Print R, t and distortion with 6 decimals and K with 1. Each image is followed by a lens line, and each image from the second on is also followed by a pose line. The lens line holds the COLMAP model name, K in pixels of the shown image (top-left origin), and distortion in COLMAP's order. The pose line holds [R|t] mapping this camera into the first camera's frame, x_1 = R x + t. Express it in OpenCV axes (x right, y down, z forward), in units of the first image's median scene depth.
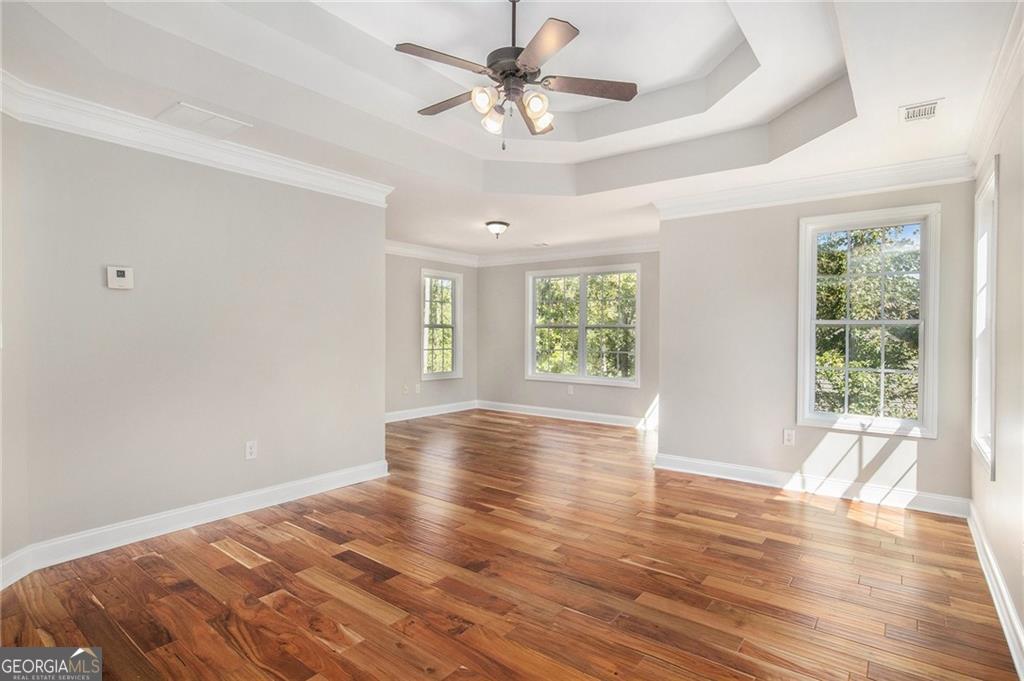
lens RADIAL K [[529.6, 0, 511.4], [0, 529.6, 335.7], [0, 0, 1]] dist [-0.017952, 0.001112]
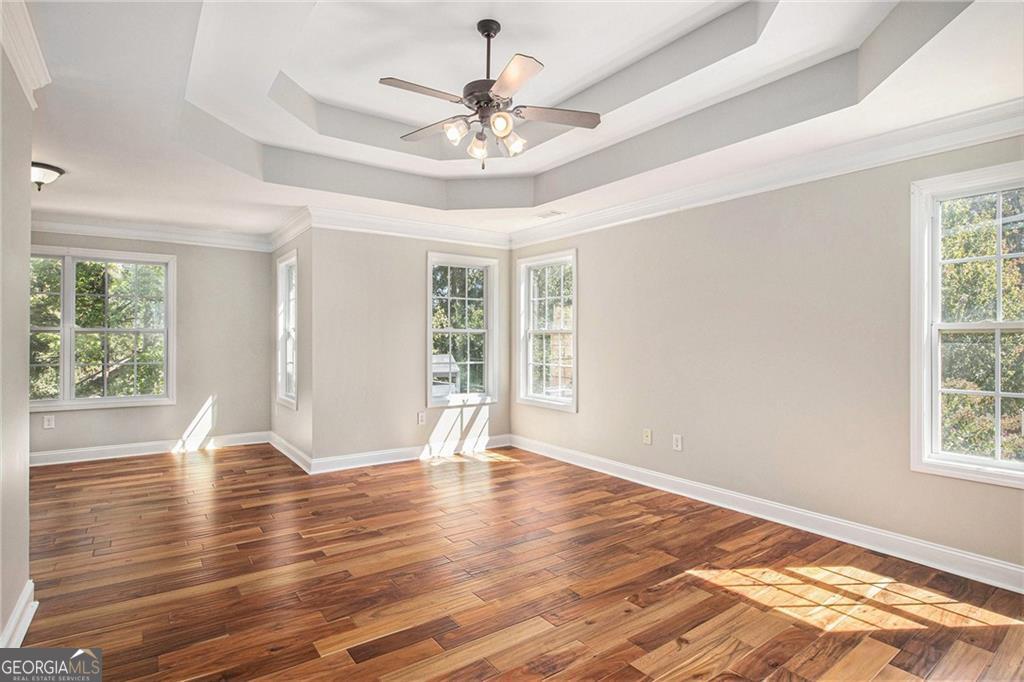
lens RADIAL K [[529.6, 0, 506.0], [0, 529.6, 333.6], [0, 0, 1]] dist [-0.017952, 0.001112]
pose [[0.288873, 0.003586, 0.957361, -0.715079], [0.007723, 0.999952, -0.006076, -0.007528], [-0.957336, 0.009149, 0.288832, 0.456316]]
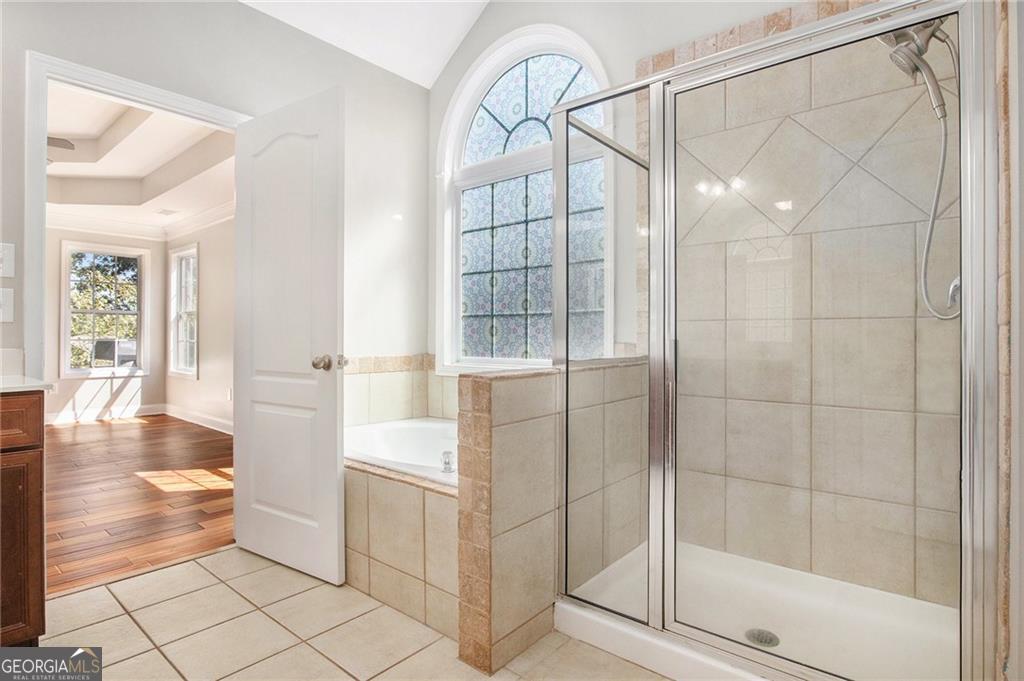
lens RADIAL K [[529.6, 0, 513.3], [0, 529.6, 339.6], [0, 0, 1]] dist [-0.017952, 0.001112]
pose [[0.040138, -0.003617, 0.999188, -0.939190], [0.010685, 0.999938, 0.003191, 0.072342], [-0.999137, 0.010548, 0.040174, -0.350880]]
